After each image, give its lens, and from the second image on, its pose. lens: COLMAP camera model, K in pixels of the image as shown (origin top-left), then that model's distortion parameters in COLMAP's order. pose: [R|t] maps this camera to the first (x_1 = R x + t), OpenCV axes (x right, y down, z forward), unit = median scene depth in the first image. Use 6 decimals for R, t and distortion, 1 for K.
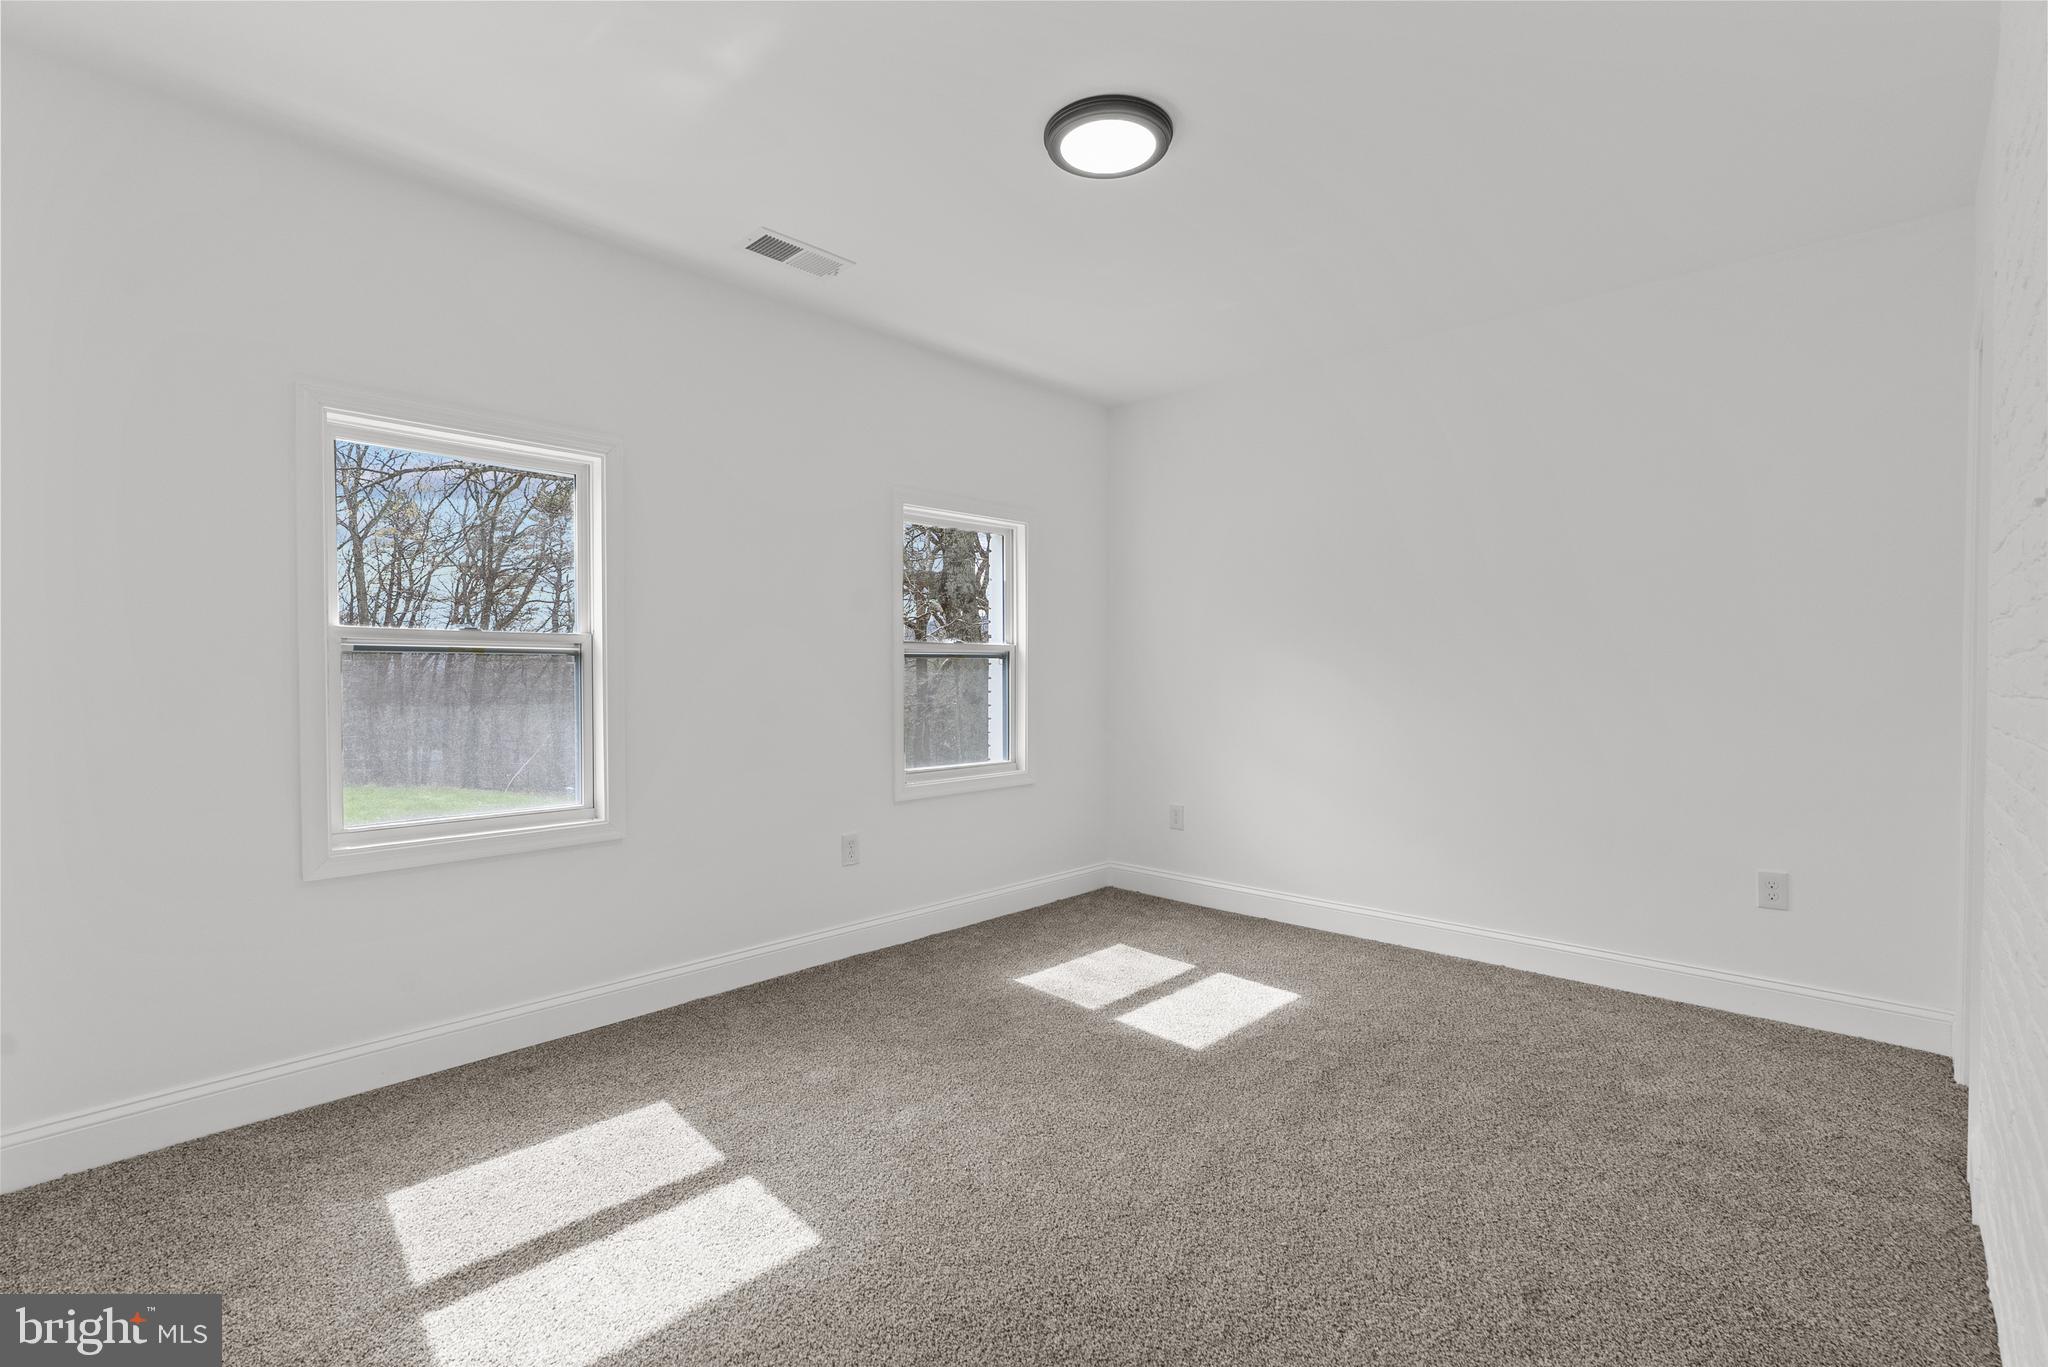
lens RADIAL K [[938.2, 0, 1028.7], [0, 938.2, 670.6], [0, 0, 1]] dist [-0.010700, 0.004993]
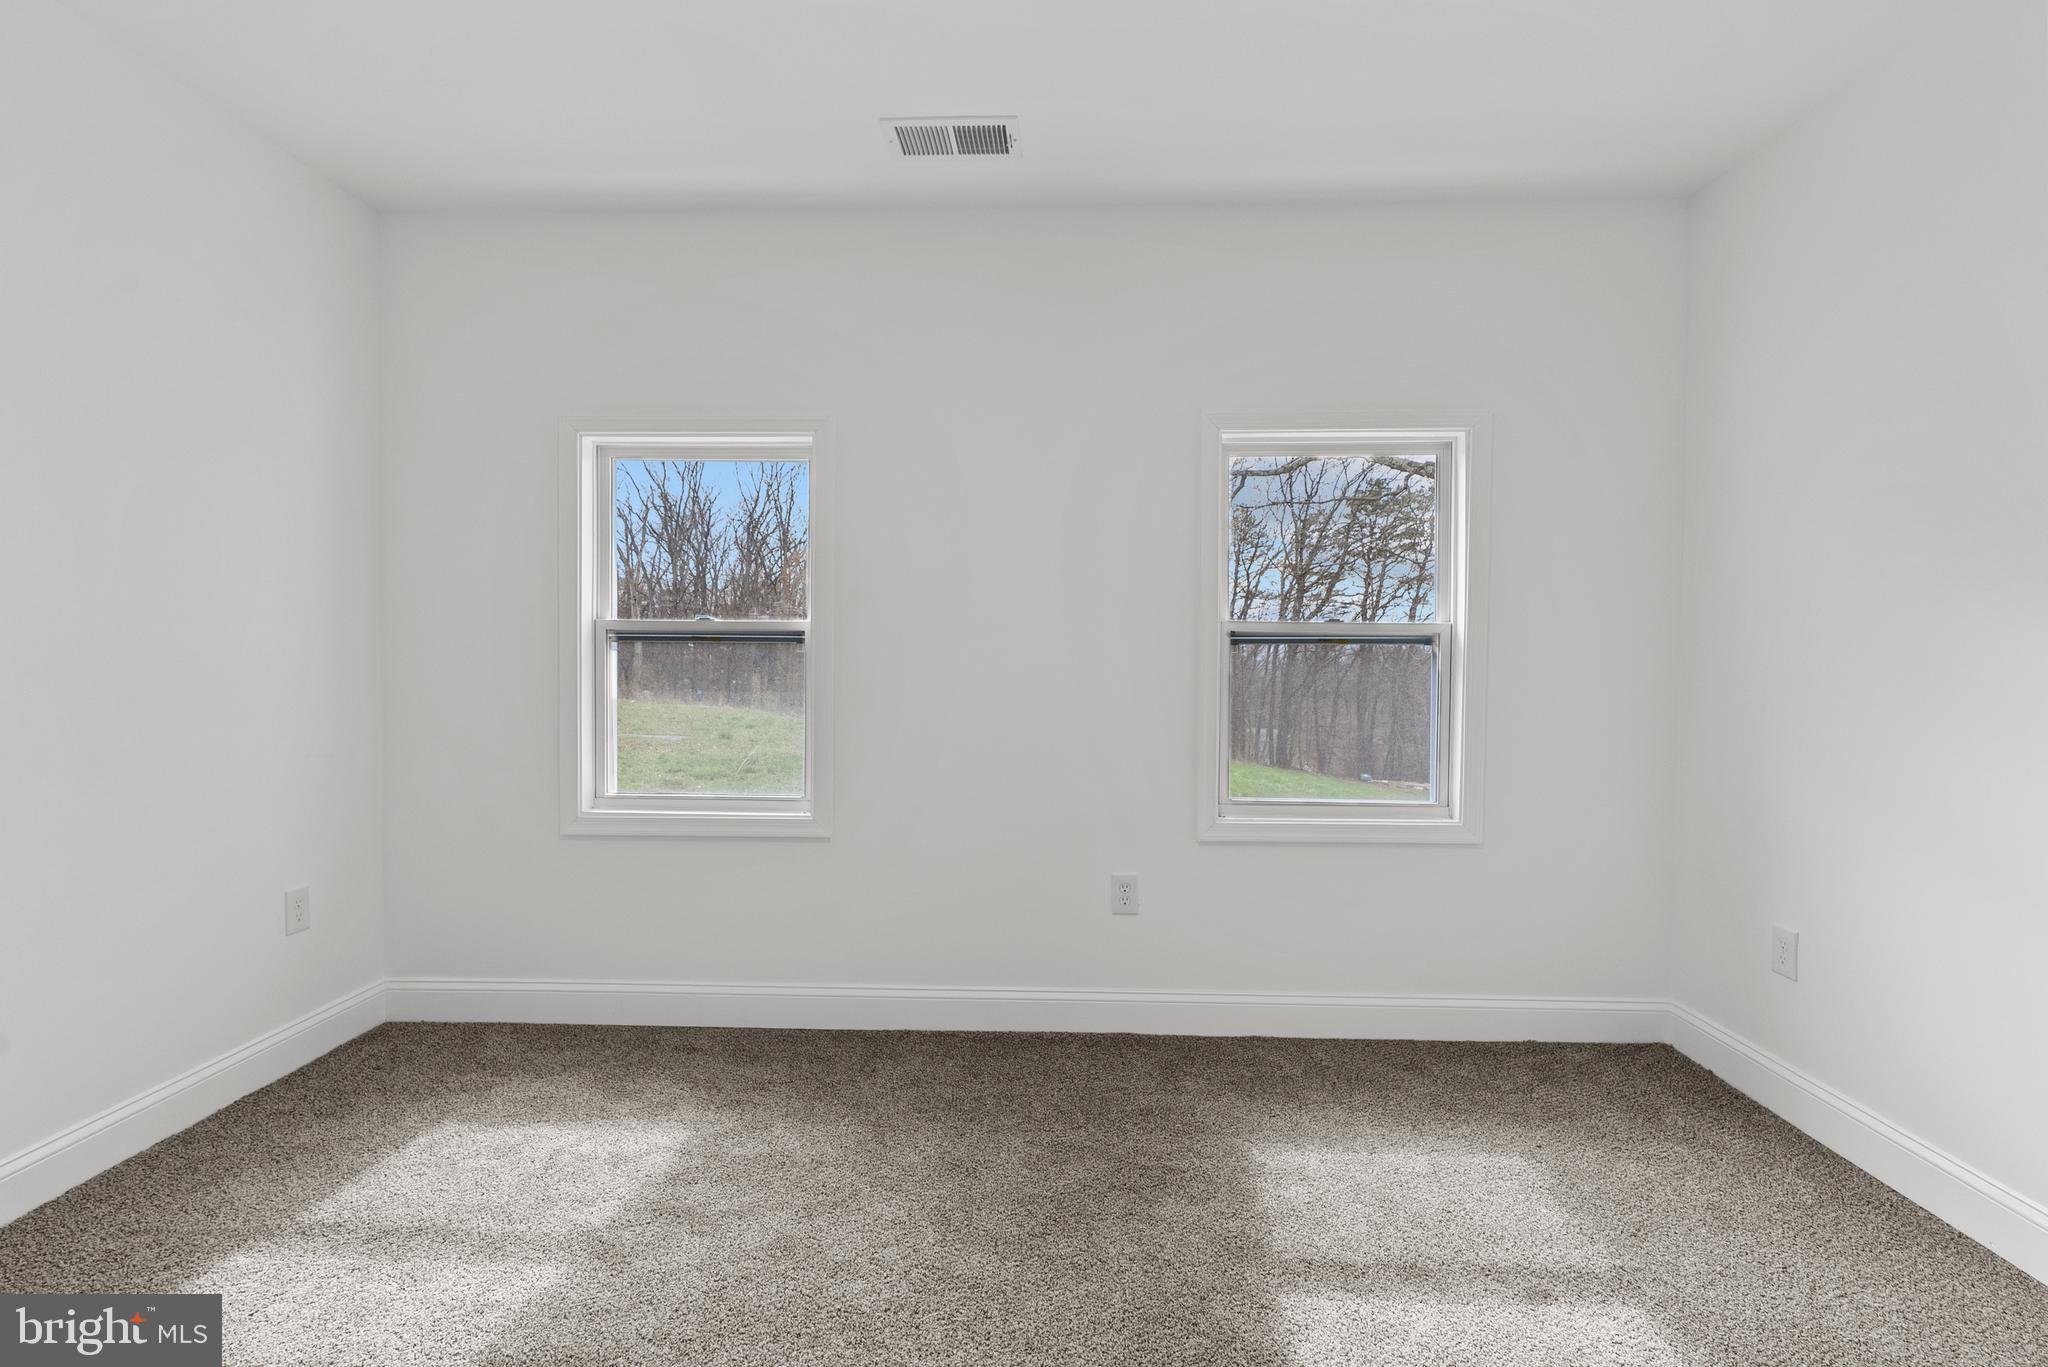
lens RADIAL K [[938.2, 0, 1022.4], [0, 938.2, 673.8], [0, 0, 1]] dist [-0.010700, 0.004993]
pose [[0.653176, 0.016856, -0.757018, 0.313427], [-0.007260, 0.999846, 0.015998, -0.001442], [0.757171, -0.004953, 0.653198, 0.410405]]
